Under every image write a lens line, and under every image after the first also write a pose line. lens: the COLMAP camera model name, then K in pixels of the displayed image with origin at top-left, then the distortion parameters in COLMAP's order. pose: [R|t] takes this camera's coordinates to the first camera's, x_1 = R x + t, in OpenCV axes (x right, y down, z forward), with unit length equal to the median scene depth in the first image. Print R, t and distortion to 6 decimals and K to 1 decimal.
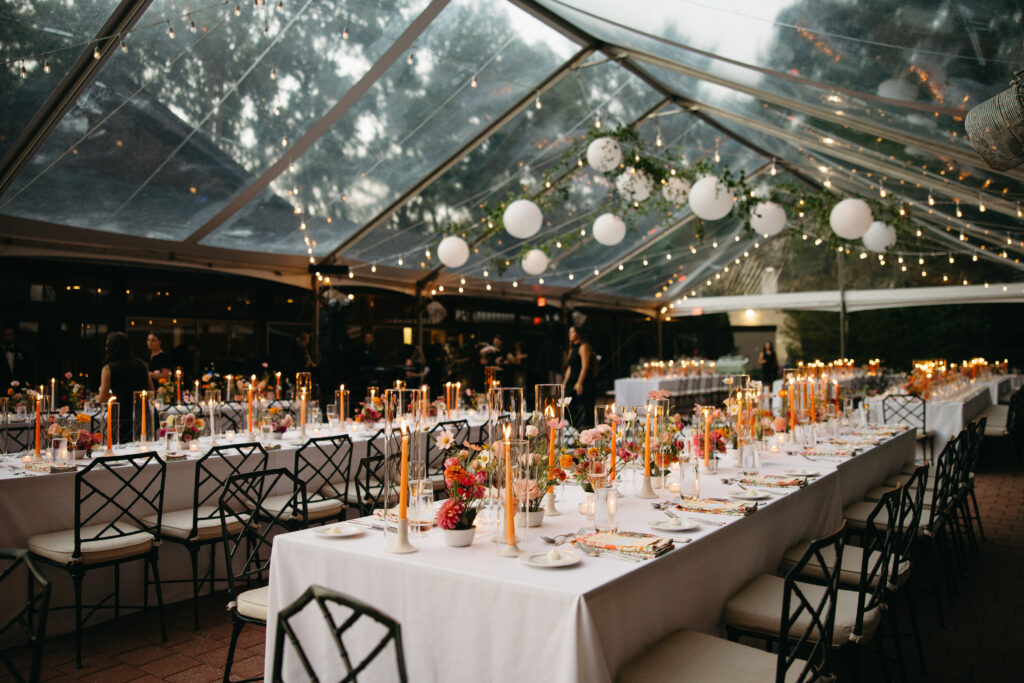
lens RADIAL K [[856.7, 0, 512.0], [0, 856.7, 341.5], [0, 0, 1]] dist [-0.077405, 0.058416]
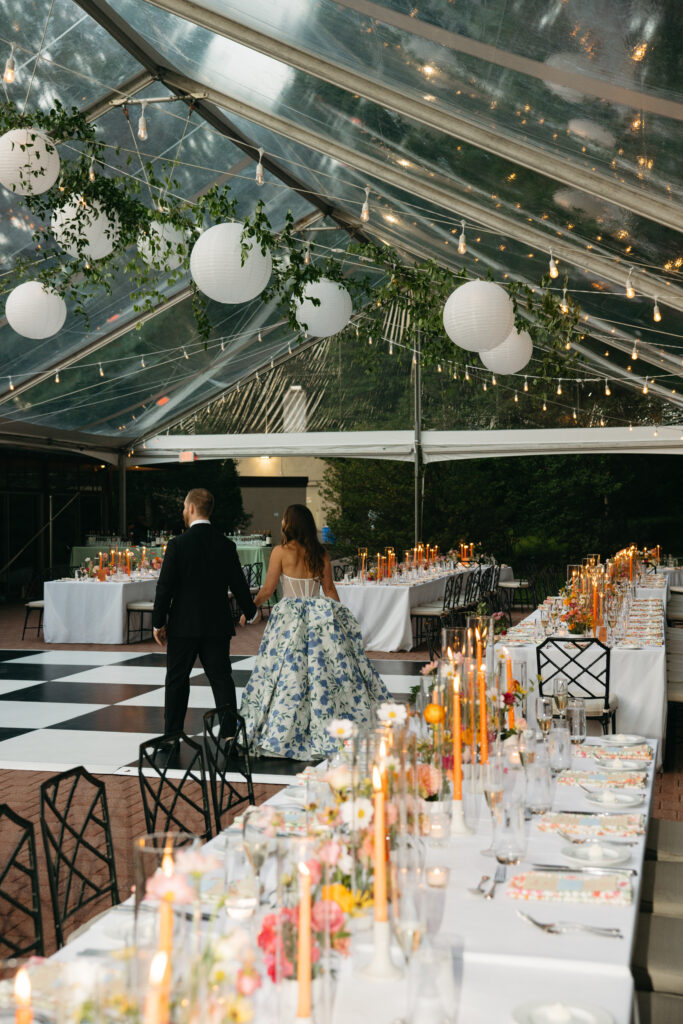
lens RADIAL K [[1255.7, 0, 341.5], [0, 1255.7, 512.0], [0, 0, 1]] dist [0.059802, -0.008467]
pose [[0.939161, 0.006522, 0.343416, 0.028139], [-0.015316, 0.999620, 0.022901, -0.031070], [-0.343136, -0.026767, 0.938904, 0.230427]]
